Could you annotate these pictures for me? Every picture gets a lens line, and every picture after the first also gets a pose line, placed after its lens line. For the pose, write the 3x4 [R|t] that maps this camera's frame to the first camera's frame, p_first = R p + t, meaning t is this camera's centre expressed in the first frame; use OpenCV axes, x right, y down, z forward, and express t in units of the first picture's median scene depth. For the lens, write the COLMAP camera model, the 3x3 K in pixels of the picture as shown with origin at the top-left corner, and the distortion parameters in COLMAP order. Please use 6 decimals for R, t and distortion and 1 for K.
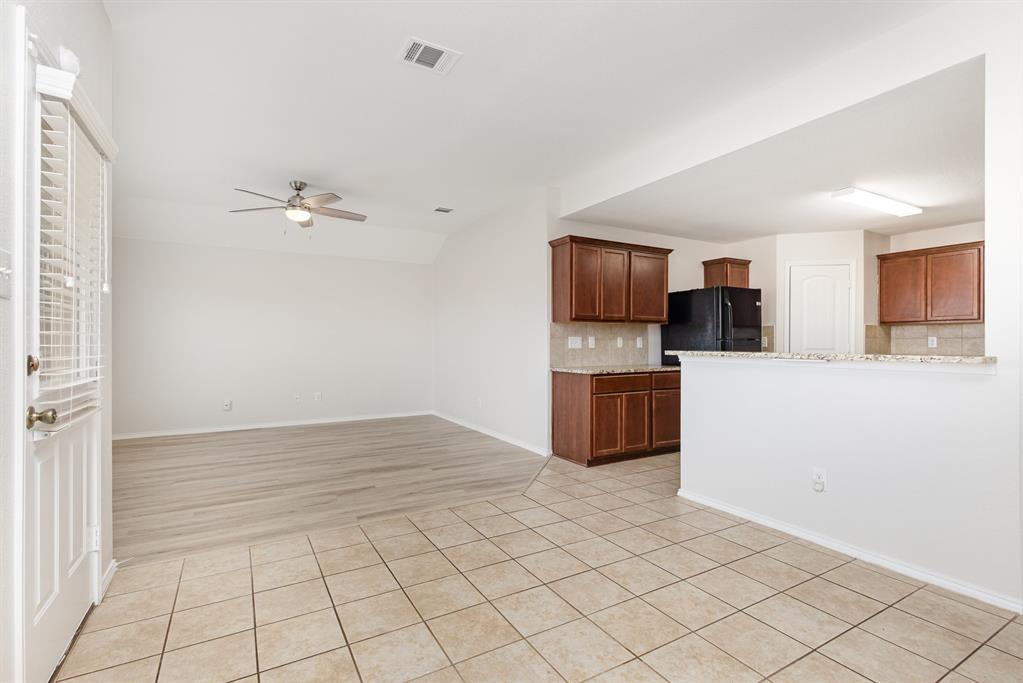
lens RADIAL K [[485.8, 0, 516.3], [0, 485.8, 342.2], [0, 0, 1]] dist [0.020064, -0.000418]
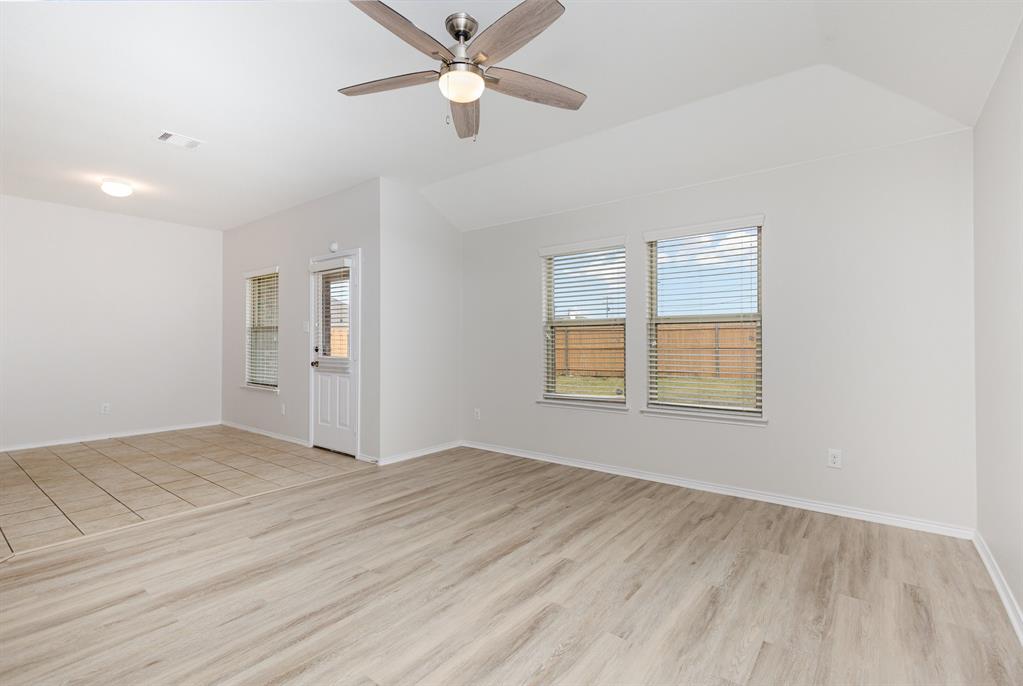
lens RADIAL K [[485.8, 0, 508.5], [0, 485.8, 342.1], [0, 0, 1]] dist [0.020064, -0.000418]
pose [[-0.936556, -0.000112, -0.350518, -0.432249], [0.001092, 0.999994, -0.003237, 0.001789], [0.350517, -0.003415, -0.936550, 1.999476]]
